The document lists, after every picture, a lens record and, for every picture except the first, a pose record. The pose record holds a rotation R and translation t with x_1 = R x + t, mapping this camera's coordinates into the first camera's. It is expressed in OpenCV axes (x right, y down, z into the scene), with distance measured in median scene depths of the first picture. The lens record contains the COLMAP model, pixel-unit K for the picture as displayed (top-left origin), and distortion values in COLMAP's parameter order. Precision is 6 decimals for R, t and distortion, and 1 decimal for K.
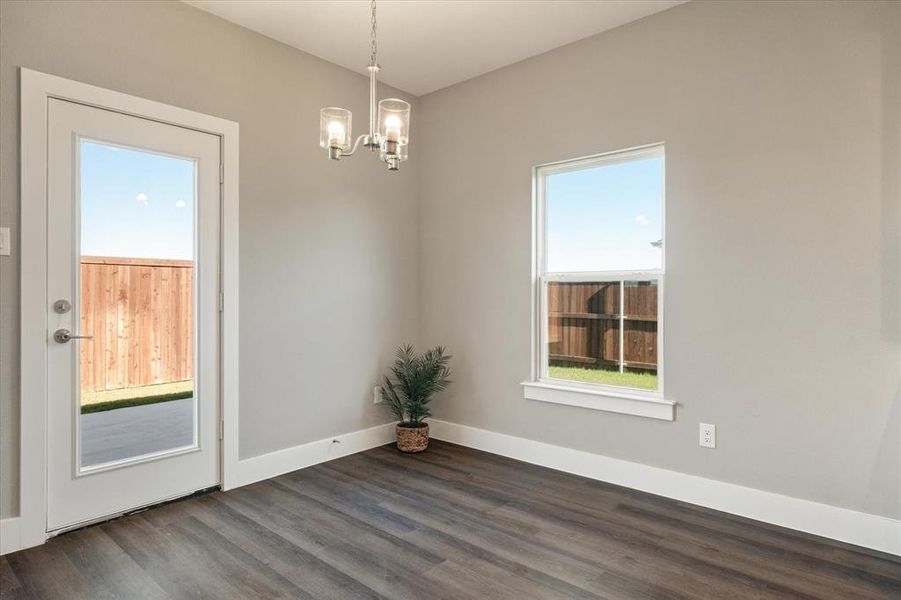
lens RADIAL K [[516.6, 0, 452.0], [0, 516.6, 295.7], [0, 0, 1]] dist [-0.002692, 0.000101]
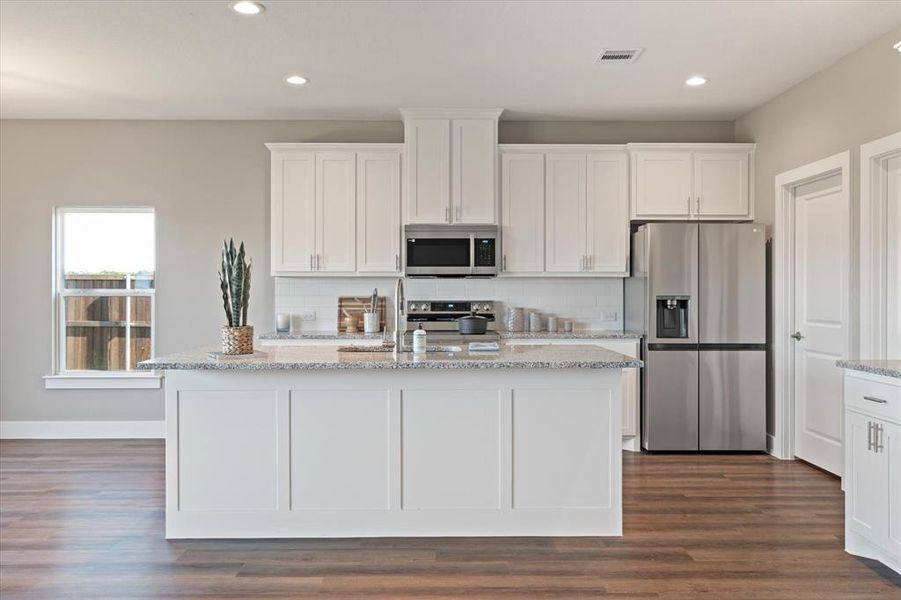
lens RADIAL K [[725.6, 0, 450.5], [0, 725.6, 300.0], [0, 0, 1]] dist [0.002000, 0.001926]
pose [[0.743497, -0.005295, 0.668718, -0.288156], [0.000587, 0.999973, 0.007265, -0.027757], [-0.668739, -0.005009, 0.743481, -0.911859]]
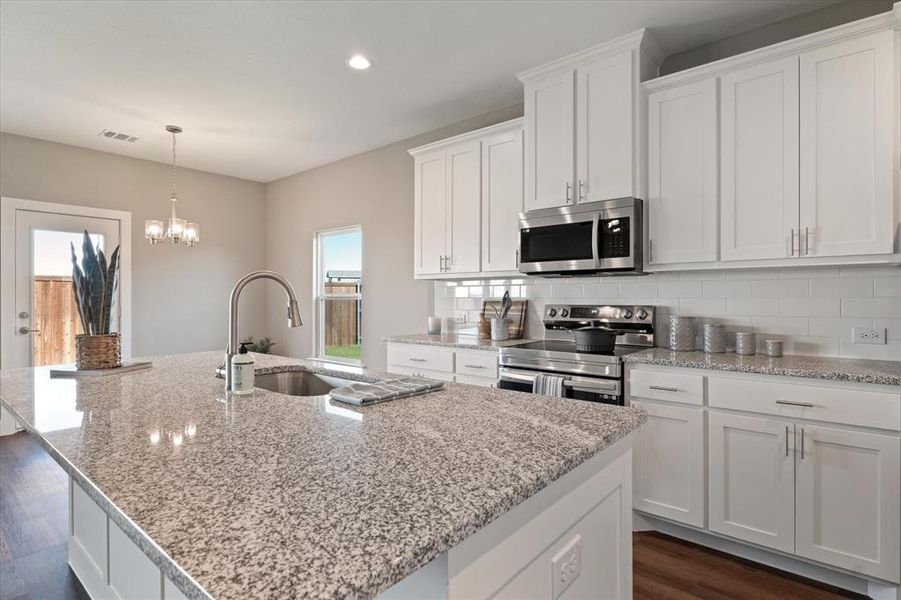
lens RADIAL K [[470.3, 0, 450.5], [0, 470.3, 300.0], [0, 0, 1]] dist [-0.001229, 0.000128]
pose [[0.999859, -0.000890, 0.016753, 0.536483], [0.000860, 0.999998, 0.001801, -0.024848], [-0.016754, -0.001786, 0.999858, -0.522532]]
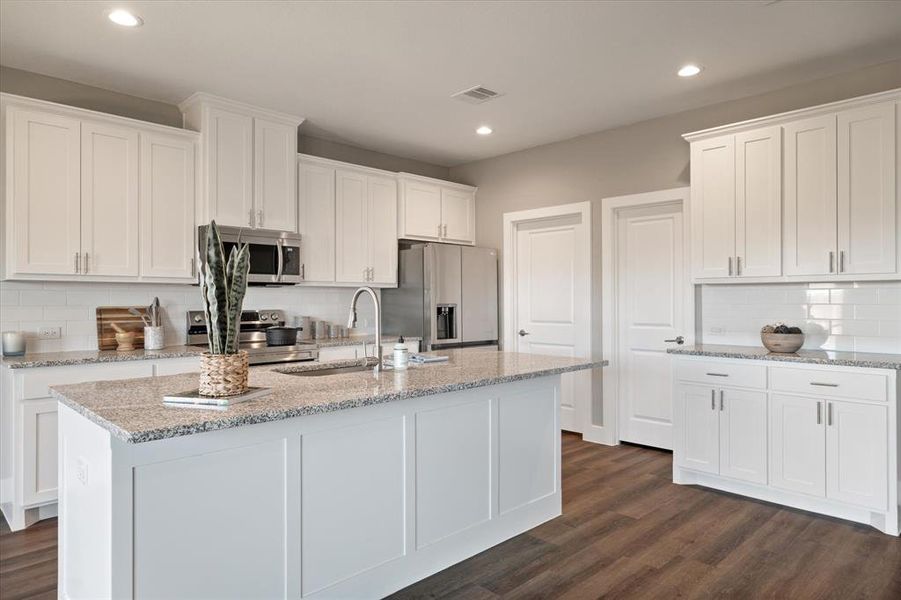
lens RADIAL K [[563.9, 0, 450.5], [0, 563.9, 300.0], [0, 0, 1]] dist [0.004311, 0.001015]
pose [[0.078521, 0.001299, 0.996912, -0.346197], [0.003746, 0.999992, -0.001598, -0.032579], [-0.996905, 0.003860, 0.078516, -0.238603]]
